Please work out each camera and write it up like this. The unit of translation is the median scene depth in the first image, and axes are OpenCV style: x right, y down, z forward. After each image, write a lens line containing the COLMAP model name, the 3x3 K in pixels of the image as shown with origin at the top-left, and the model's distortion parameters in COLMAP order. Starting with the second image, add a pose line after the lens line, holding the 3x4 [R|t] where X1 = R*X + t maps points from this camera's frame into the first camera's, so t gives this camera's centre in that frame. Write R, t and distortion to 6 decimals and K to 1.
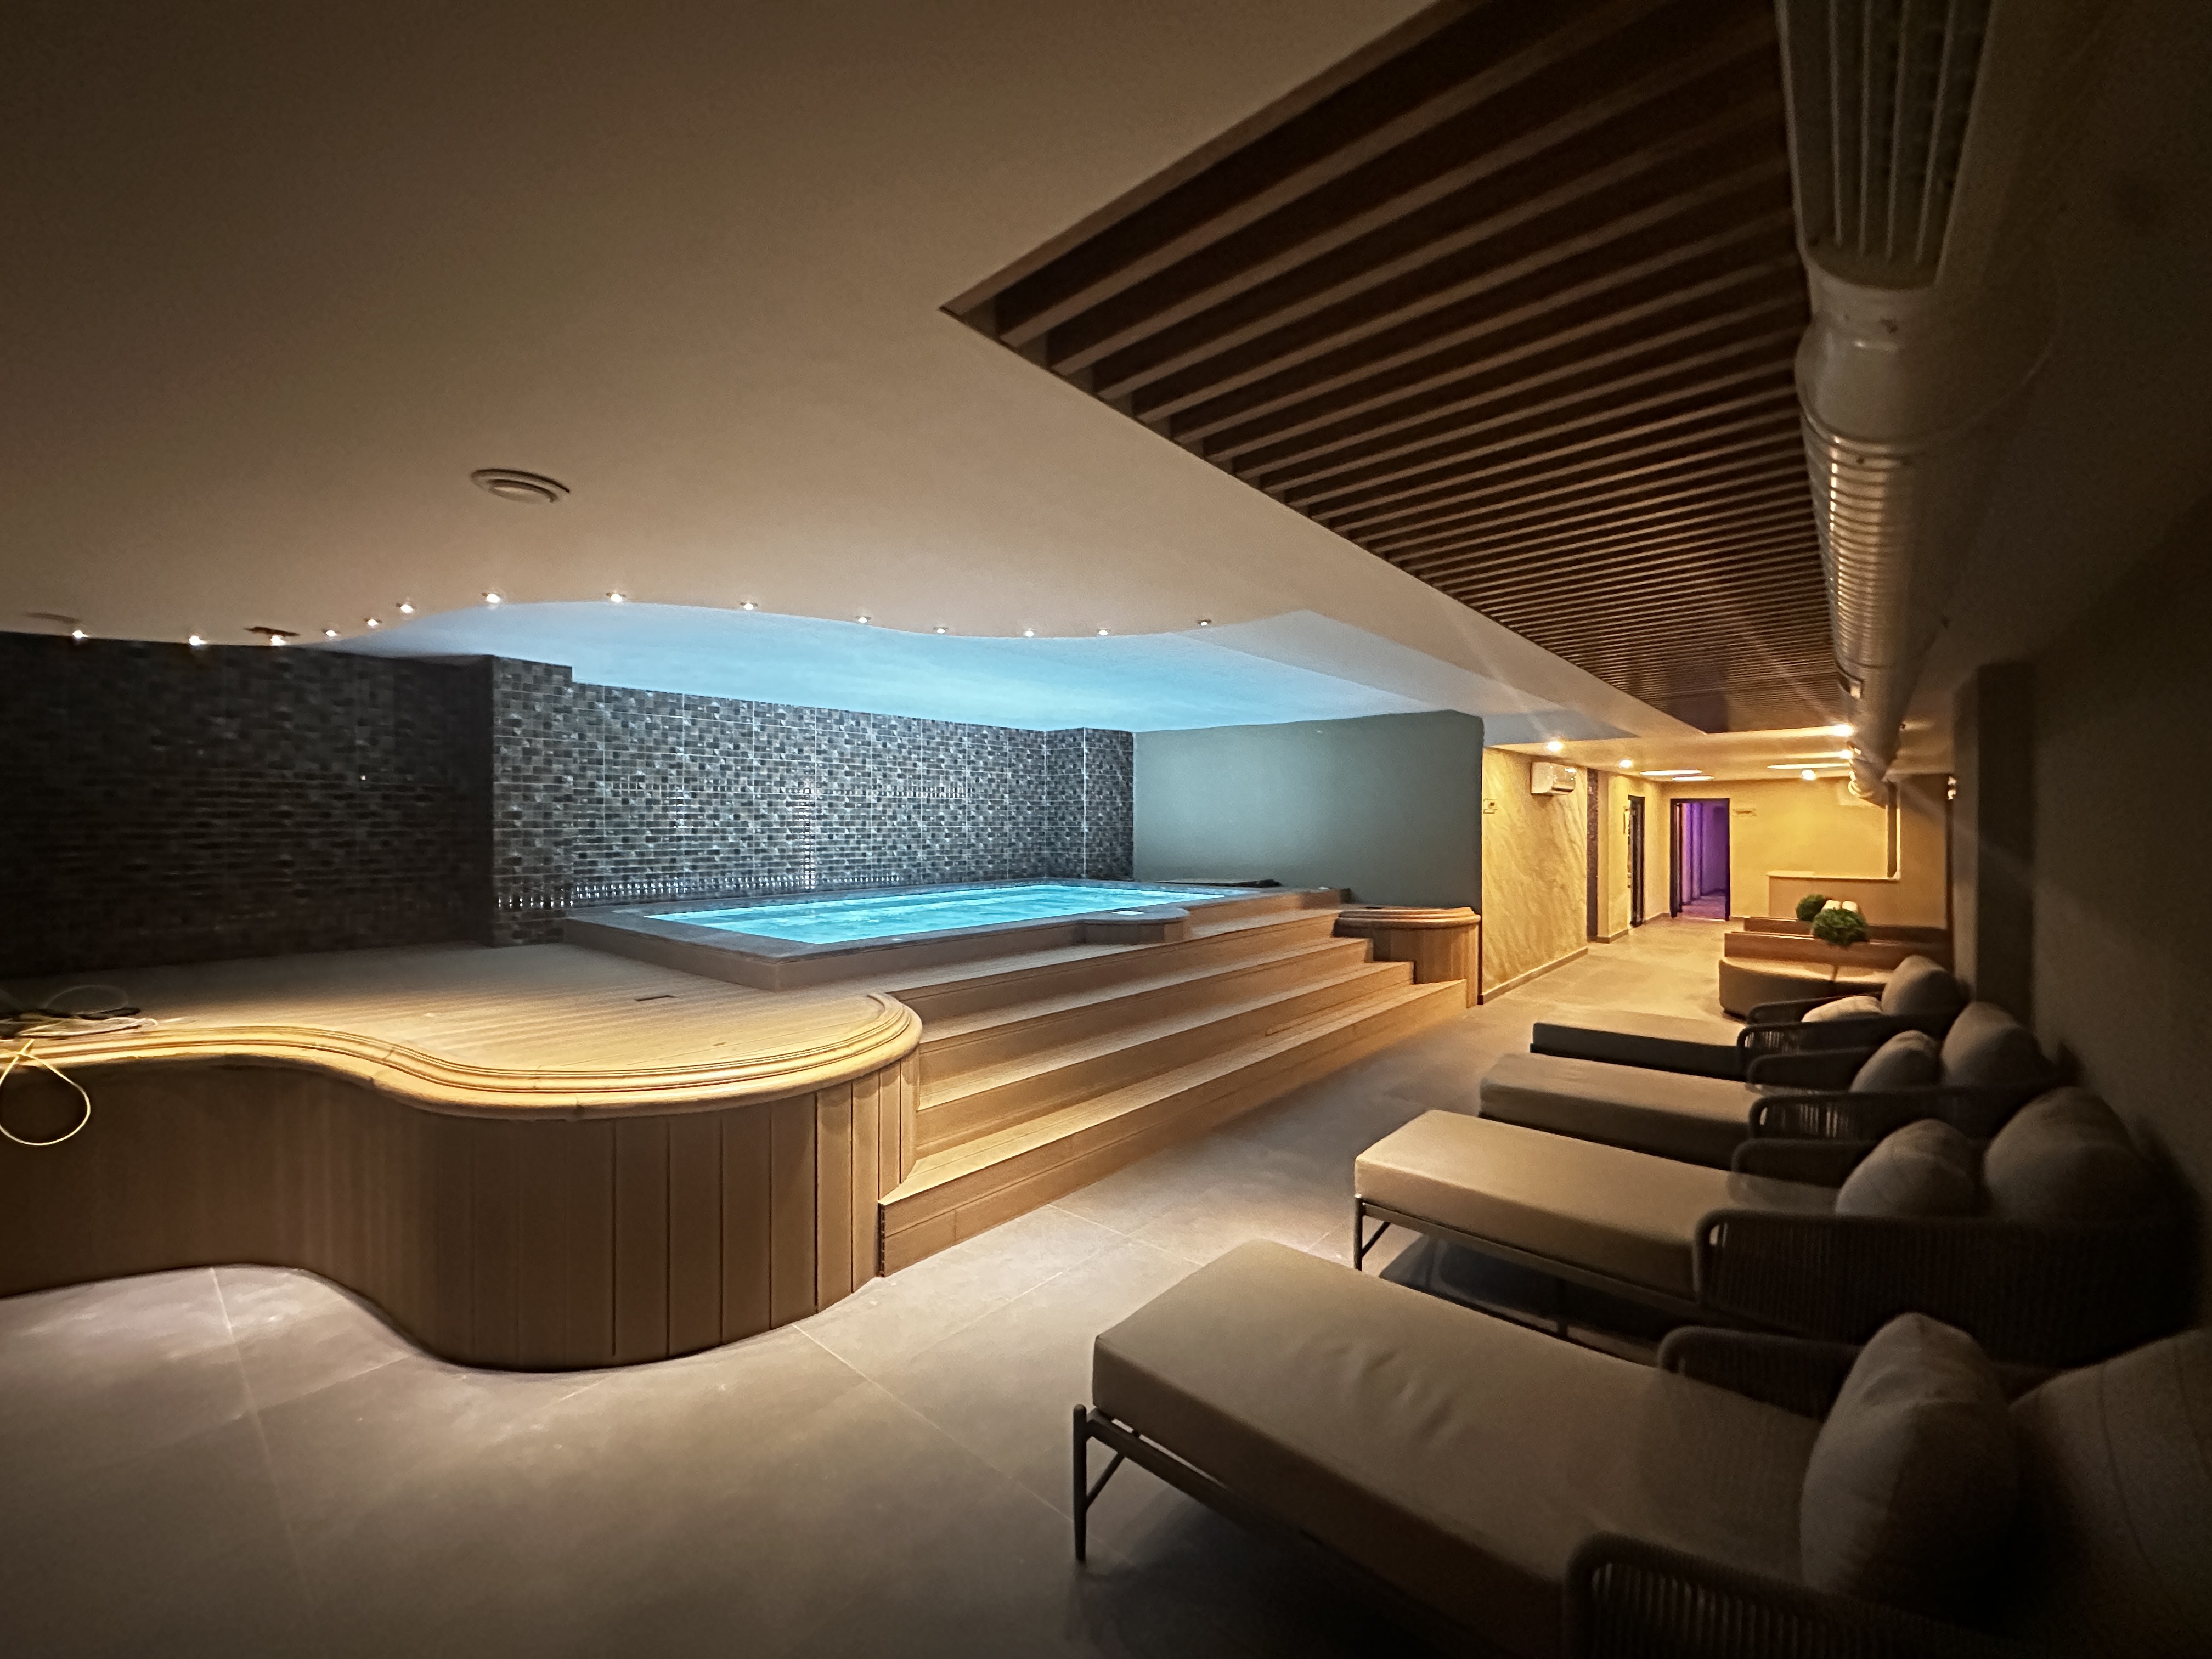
lens RADIAL K [[880.8, 0, 1103.9], [0, 880.8, 826.5], [0, 0, 1]] dist [-0.002736, -0.000012]
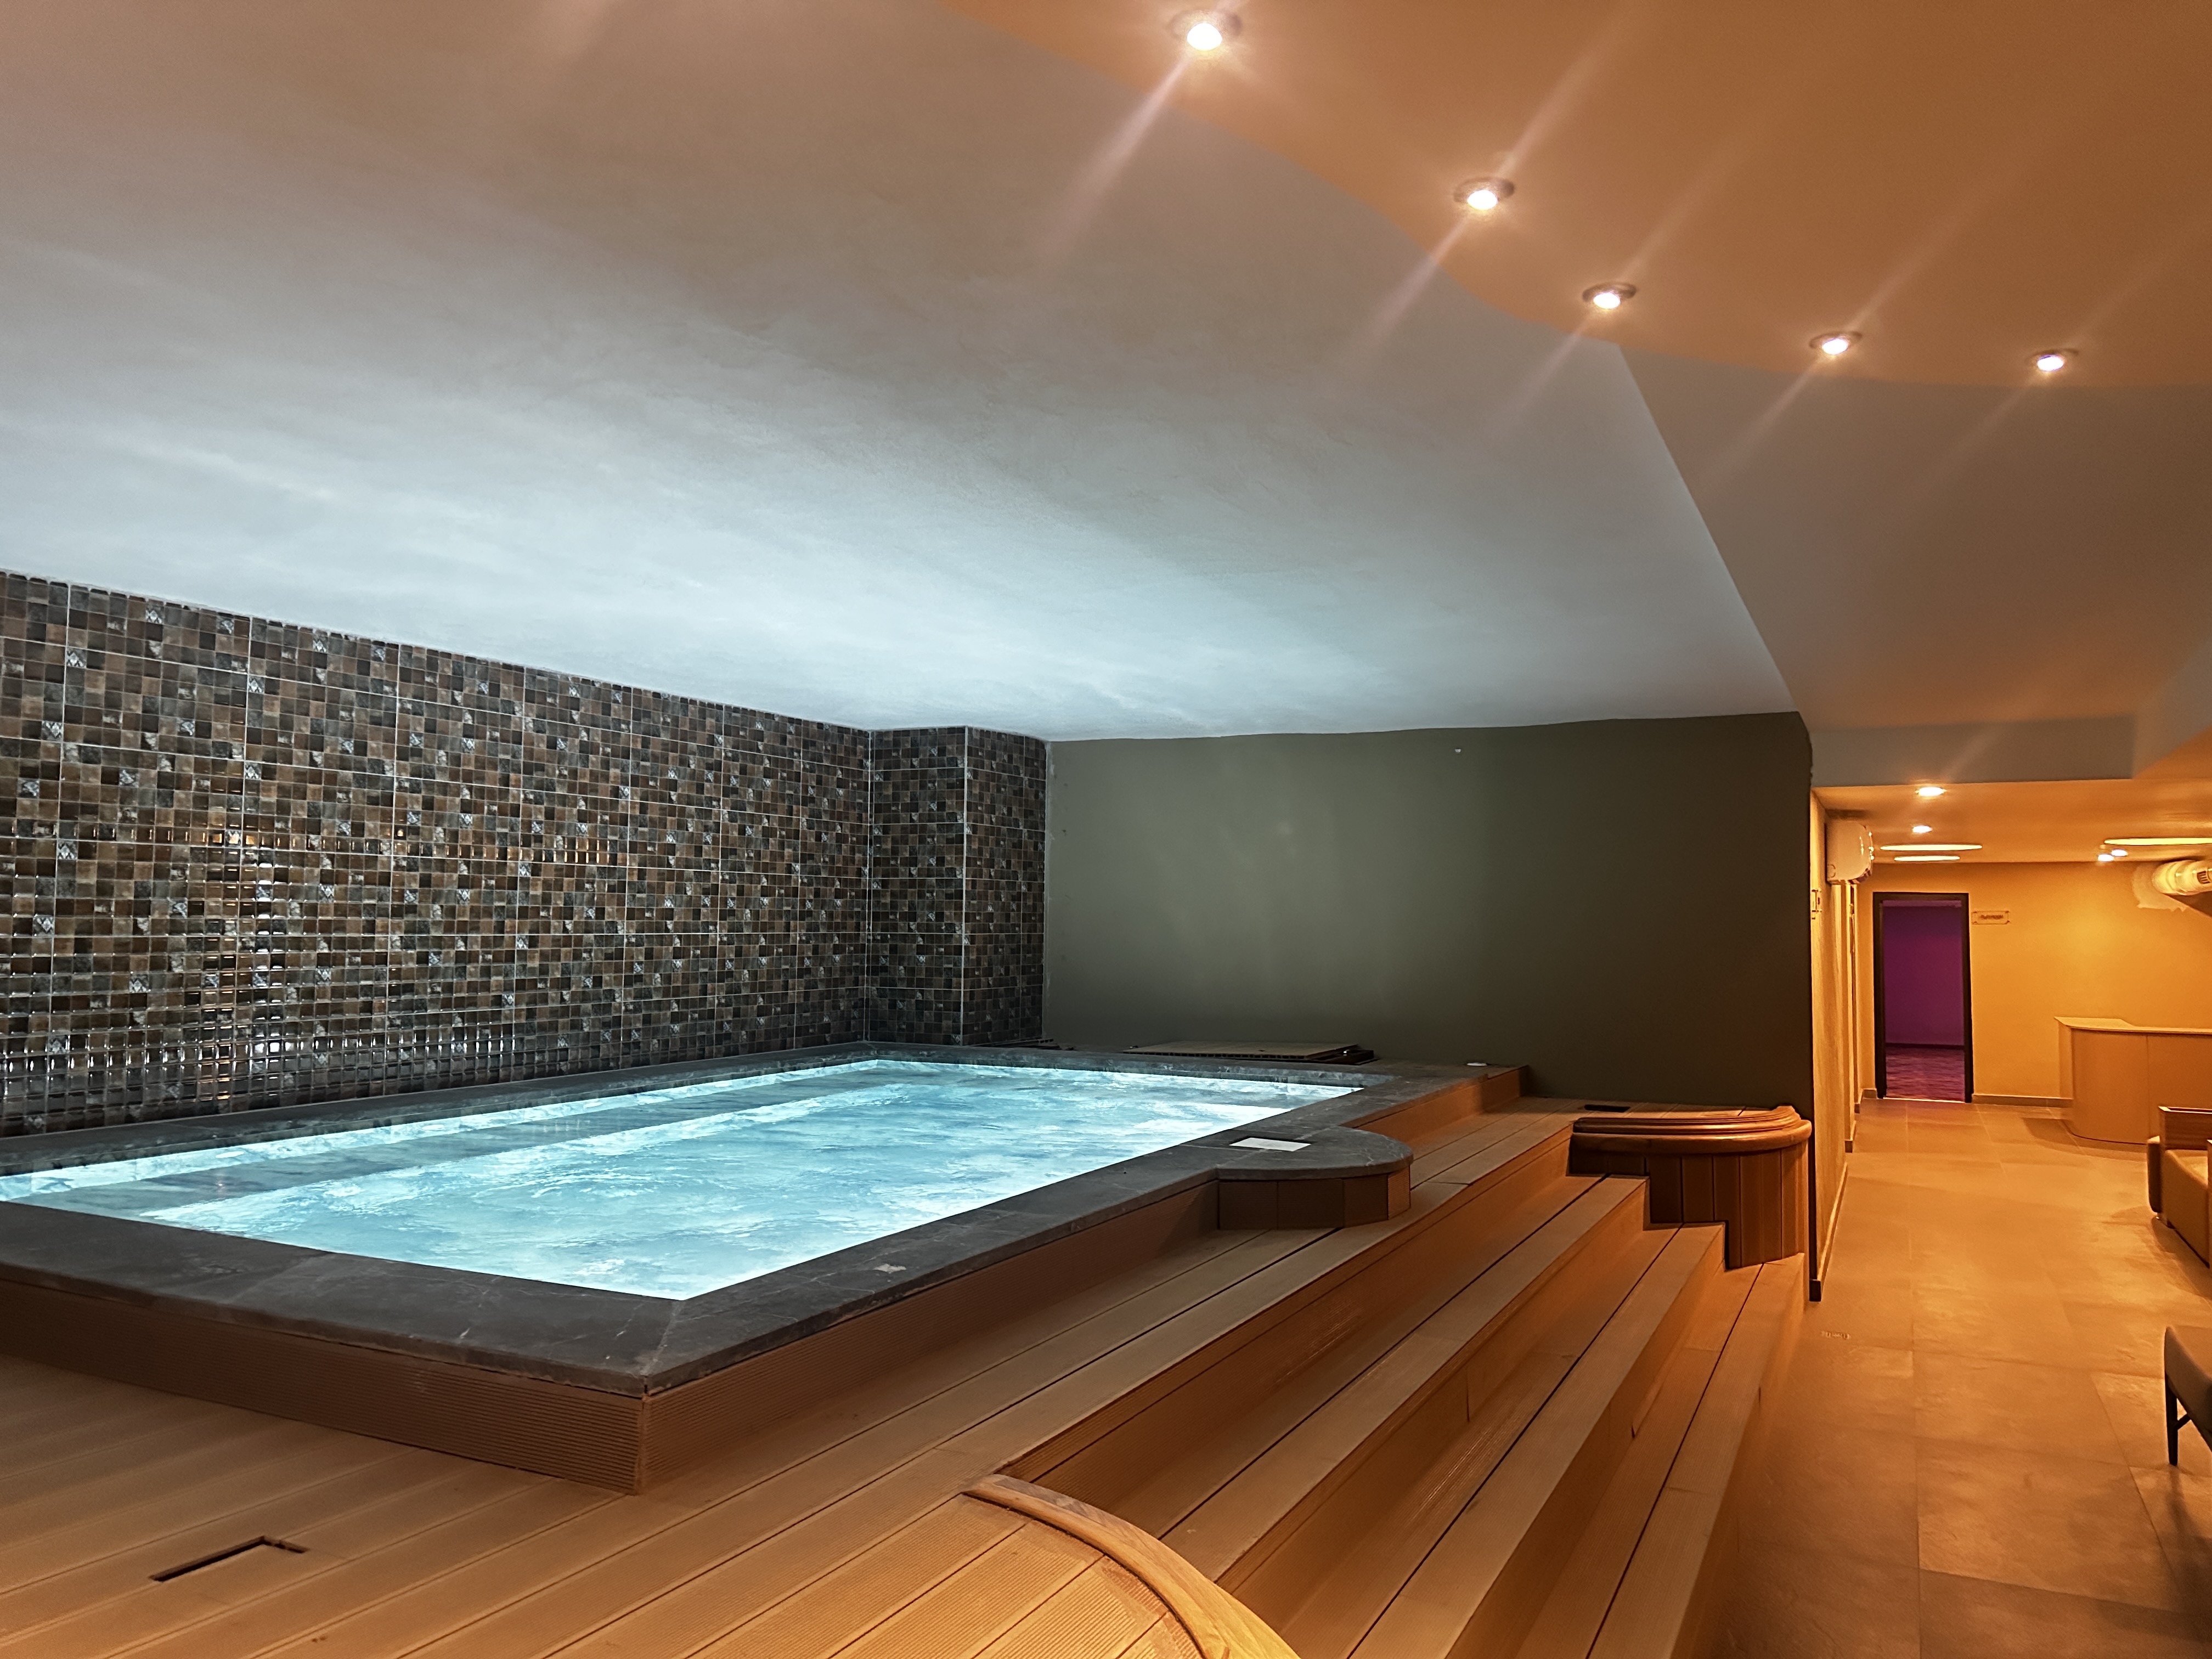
lens RADIAL K [[1552.2, 0, 1109.1], [0, 1552.2, 837.4], [0, 0, 1]] dist [0.043958, -0.016433]
pose [[0.970988, 0.023671, 0.237955, -0.171758], [-0.010359, 0.998318, -0.057037, -0.006198], [-0.238905, 0.052917, 0.969600, 0.203605]]
